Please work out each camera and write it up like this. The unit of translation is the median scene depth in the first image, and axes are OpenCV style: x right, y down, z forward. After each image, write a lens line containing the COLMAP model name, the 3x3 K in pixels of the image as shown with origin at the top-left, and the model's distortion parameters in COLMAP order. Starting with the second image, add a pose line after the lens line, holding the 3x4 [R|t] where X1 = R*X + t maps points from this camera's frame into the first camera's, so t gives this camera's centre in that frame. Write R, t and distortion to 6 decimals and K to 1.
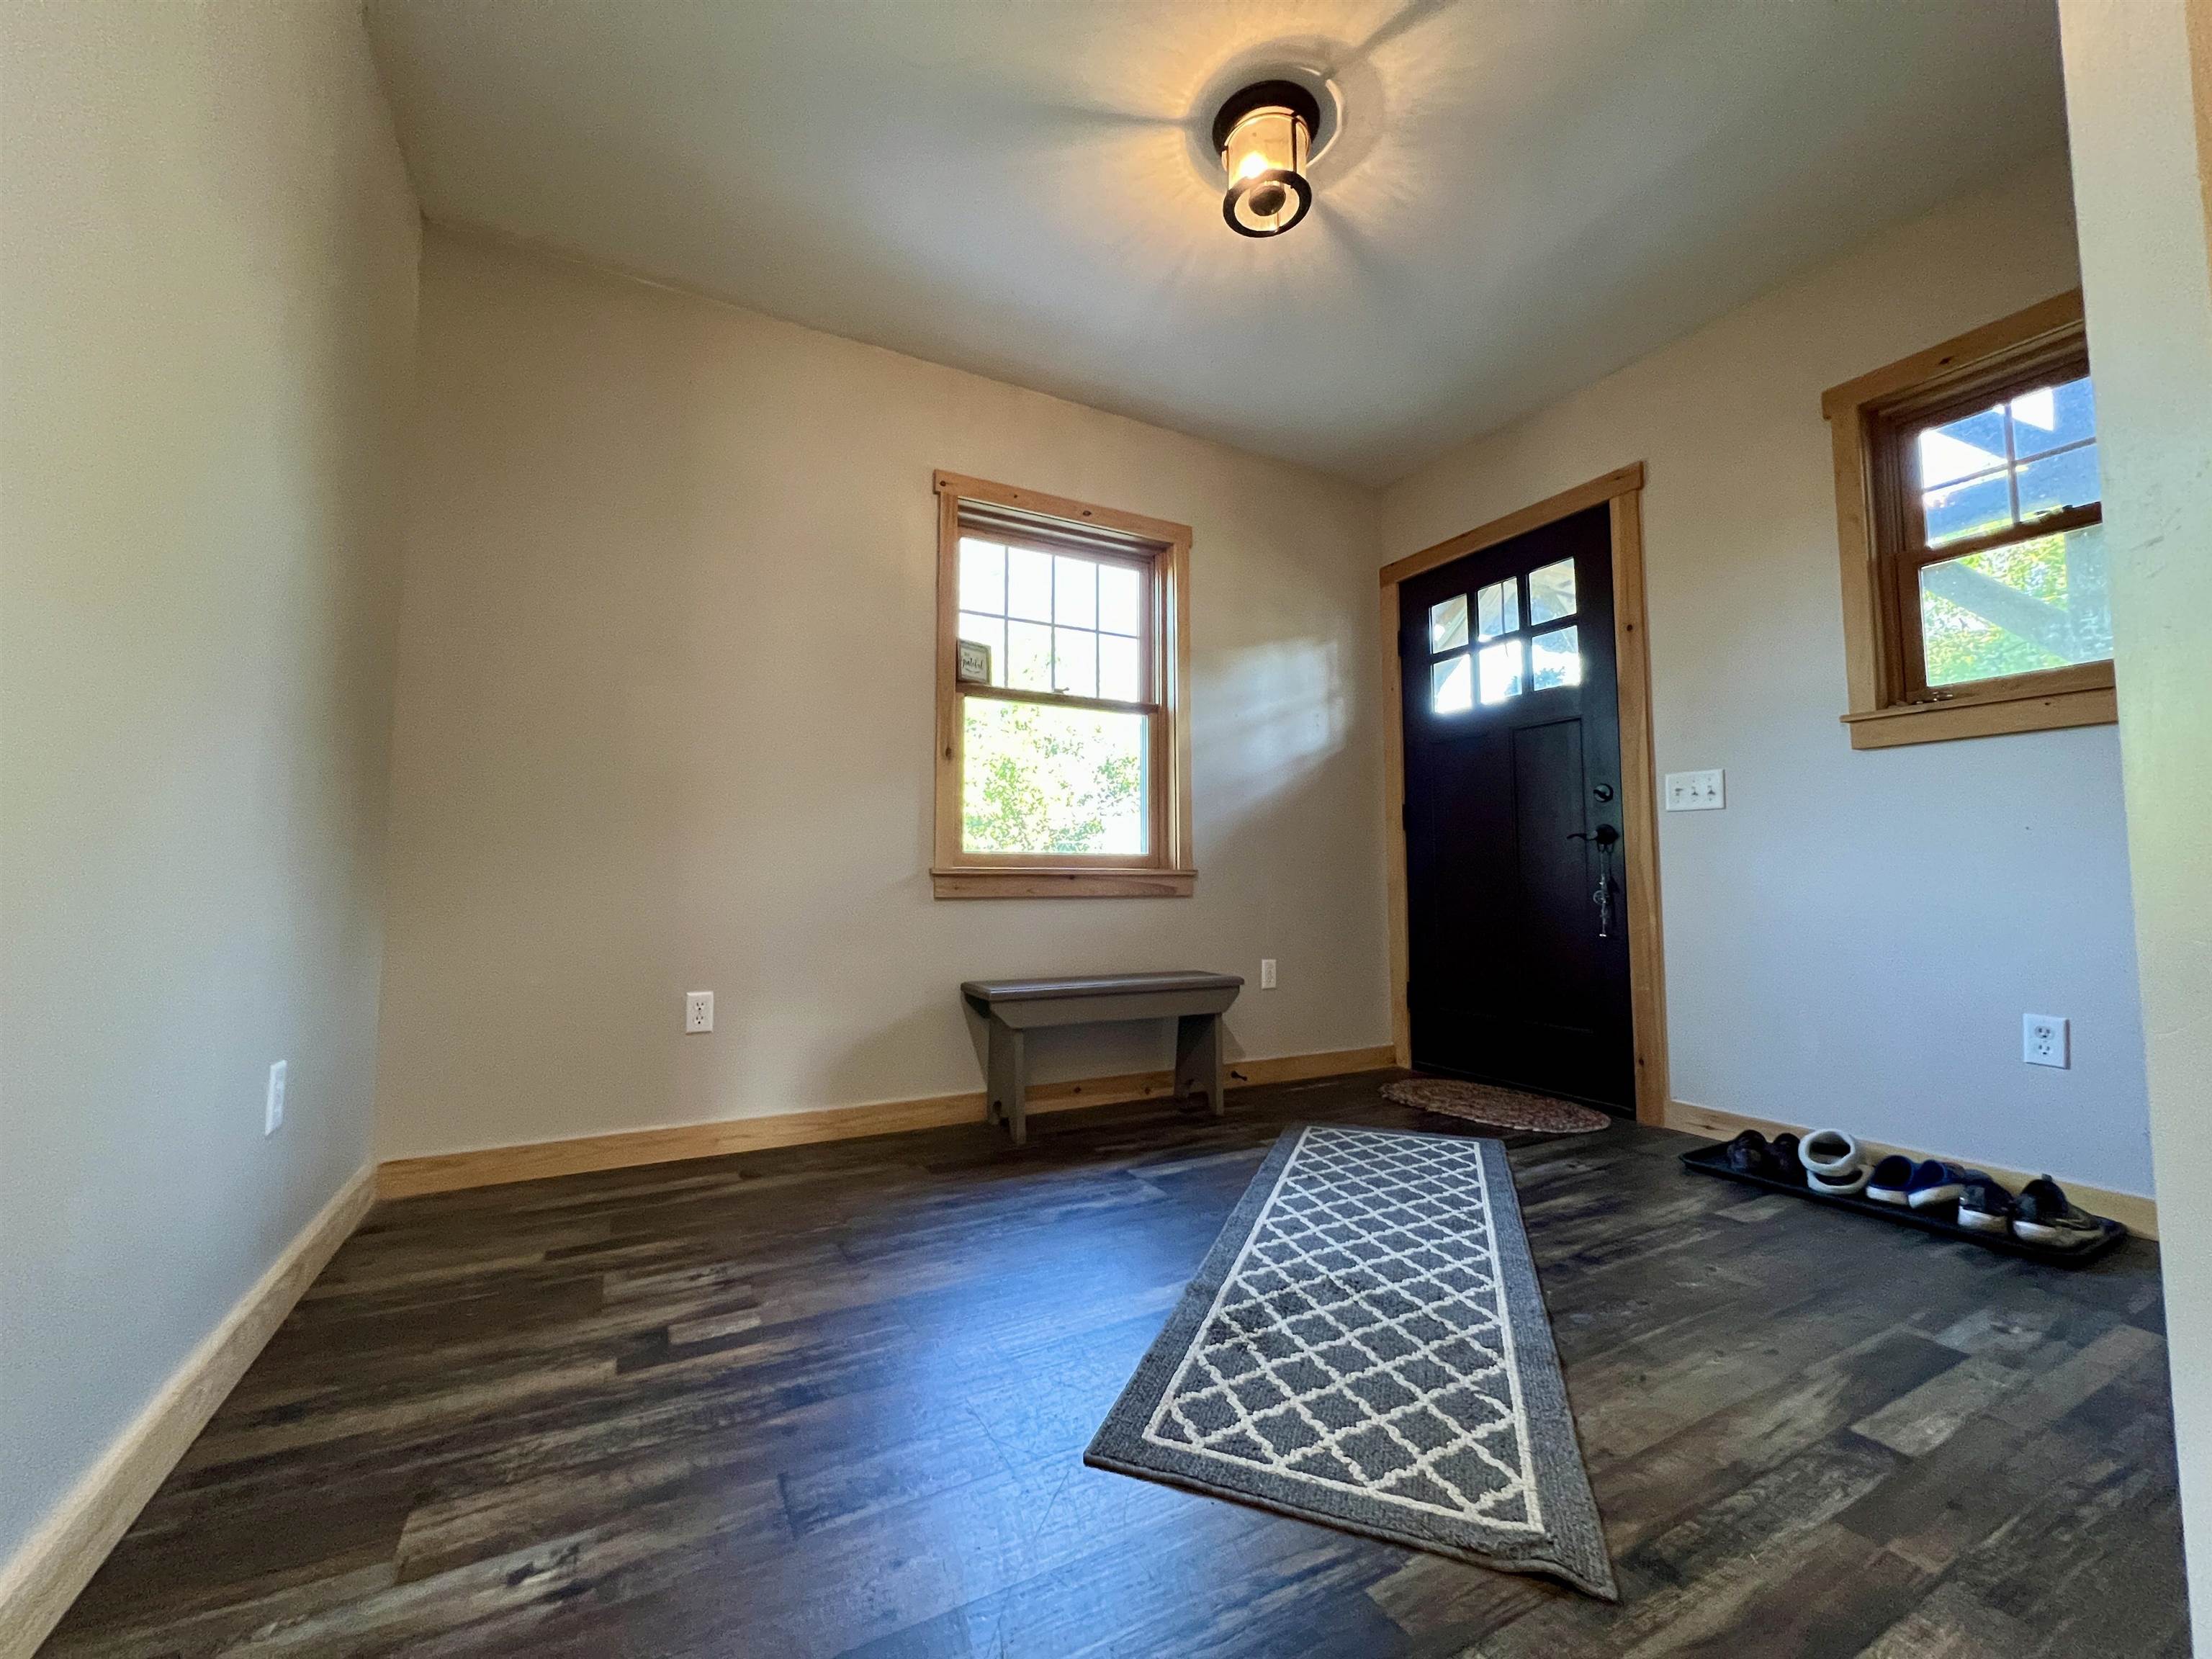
lens RADIAL K [[878.3, 0, 1100.9], [0, 878.3, 828.8], [0, 0, 1]] dist [0.001990, -0.004038]
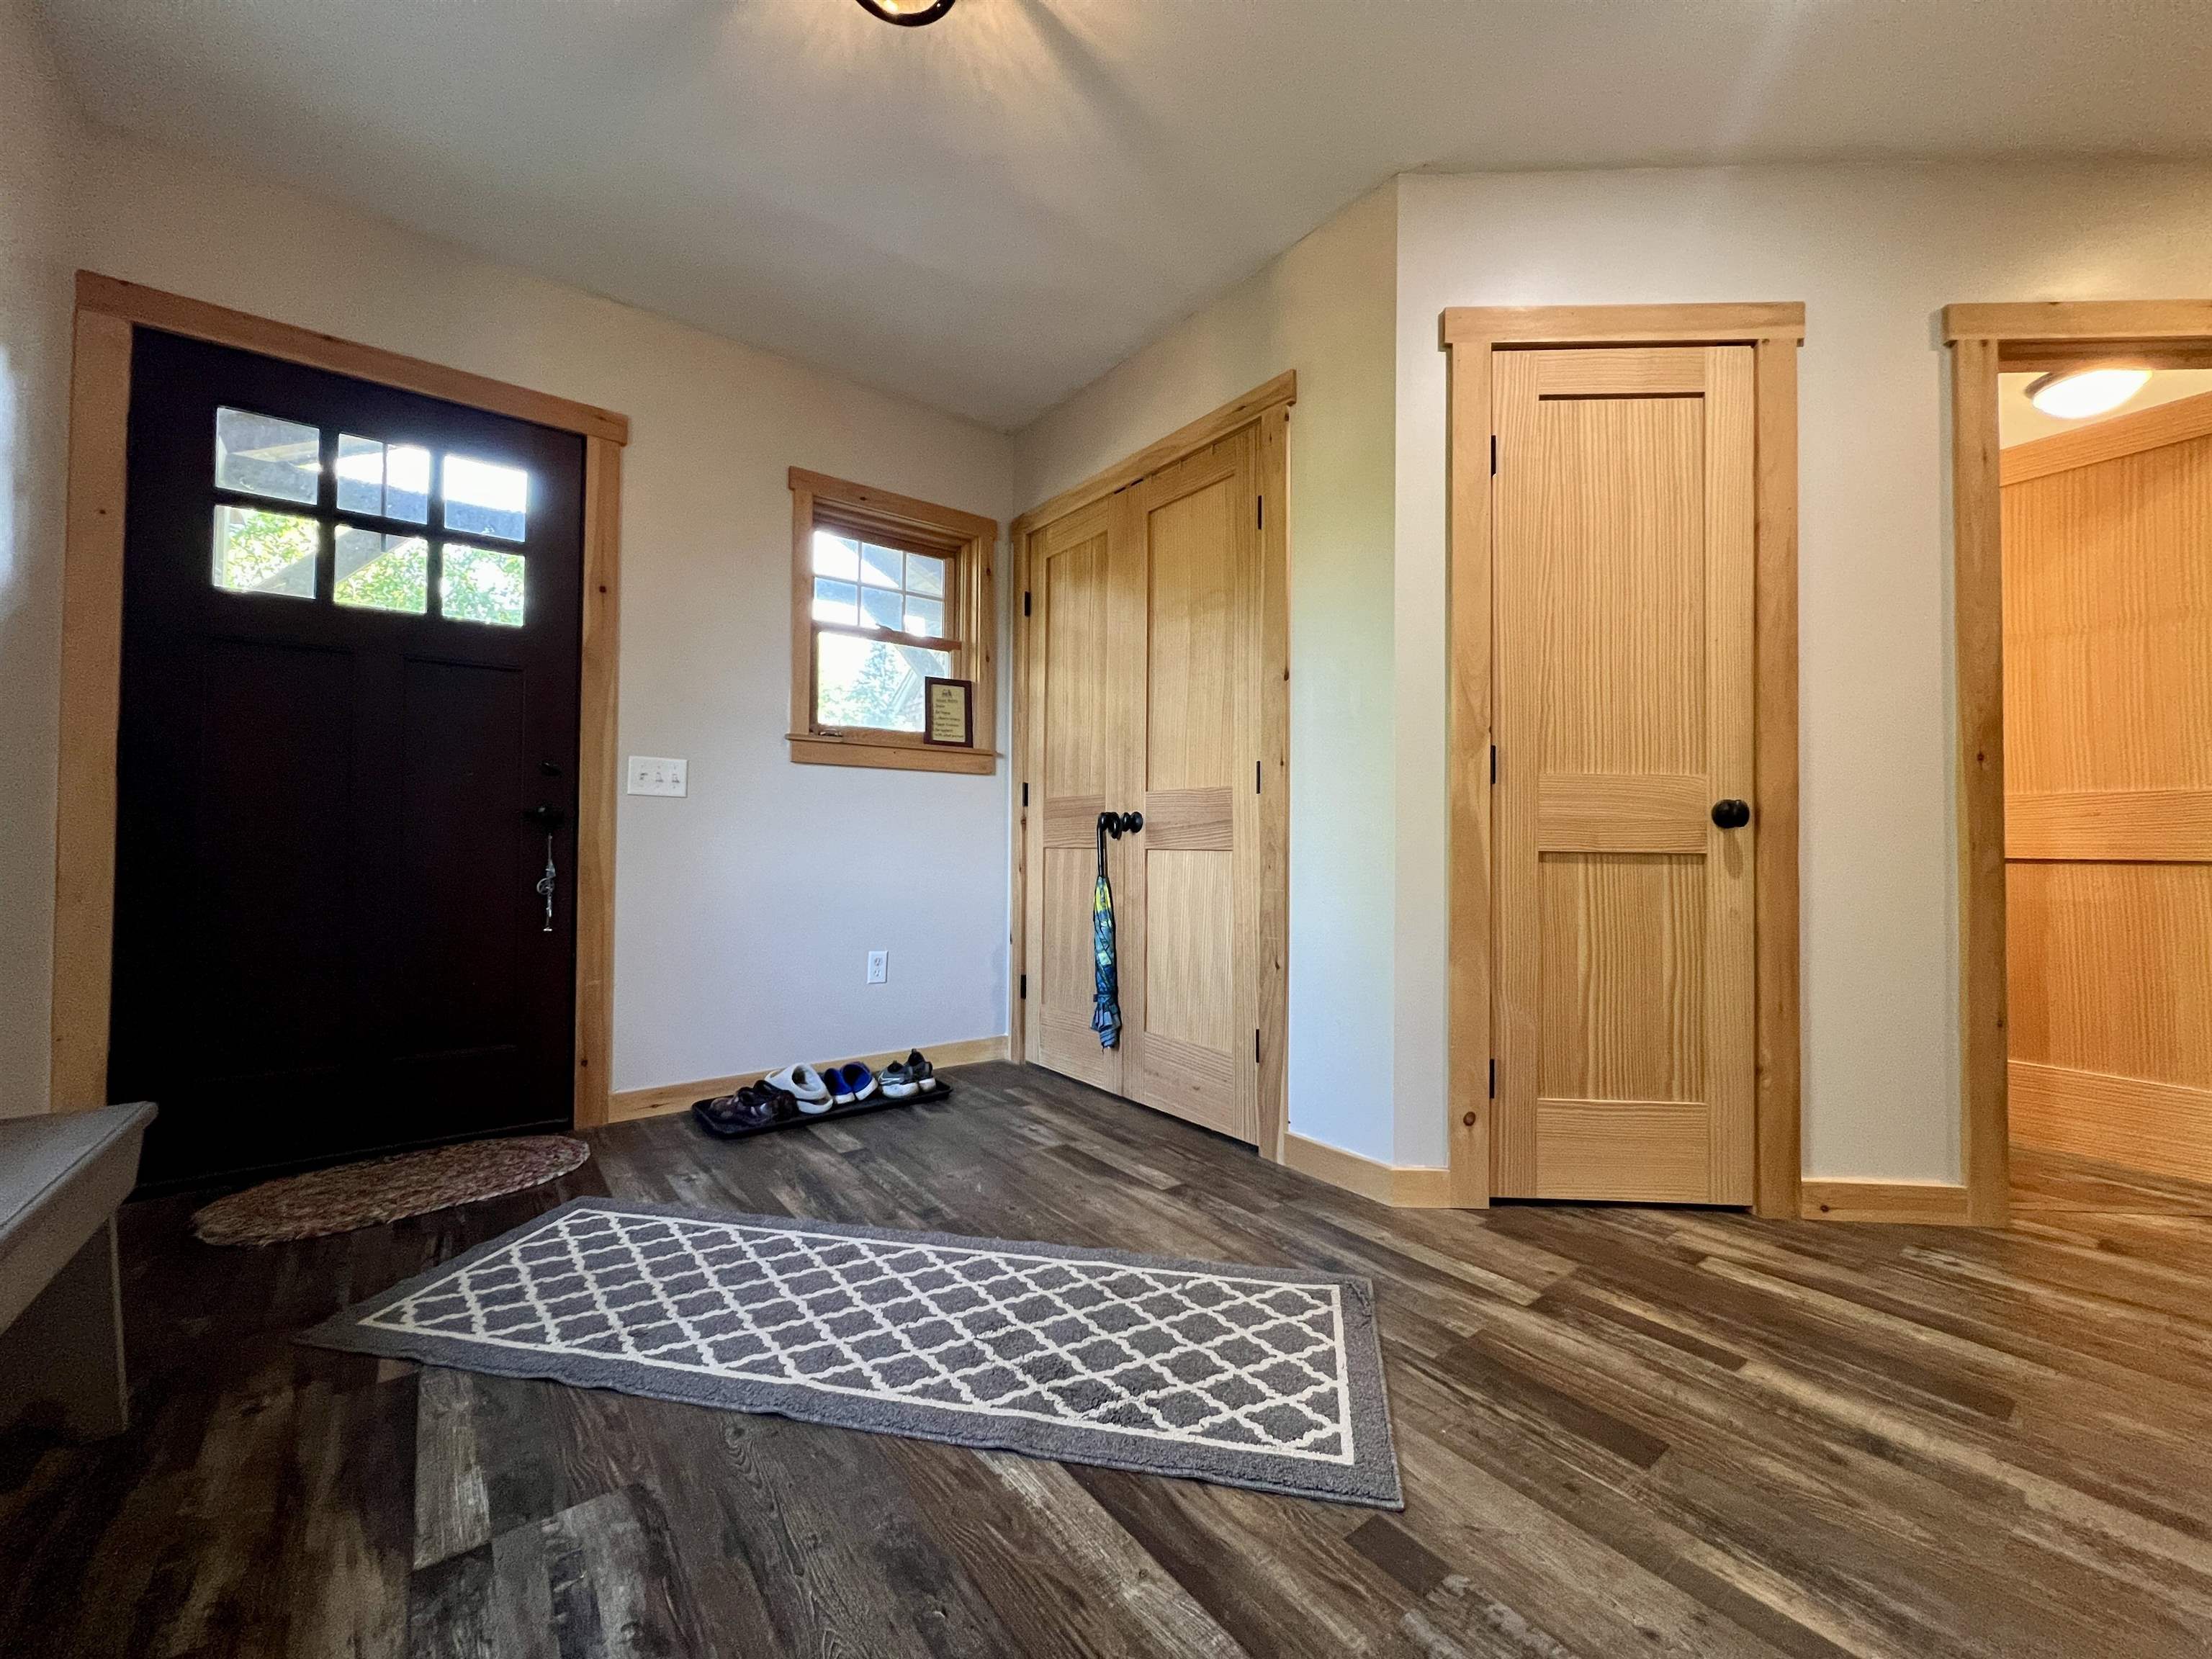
lens RADIAL K [[878.3, 0, 1100.9], [0, 878.3, 828.8], [0, 0, 1]] dist [0.001990, -0.004038]
pose [[-0.153607, 0.012501, 0.988053, -0.552573], [-0.071142, 0.997185, -0.023677, 0.005488], [-0.985568, -0.073929, -0.152285, 0.900475]]
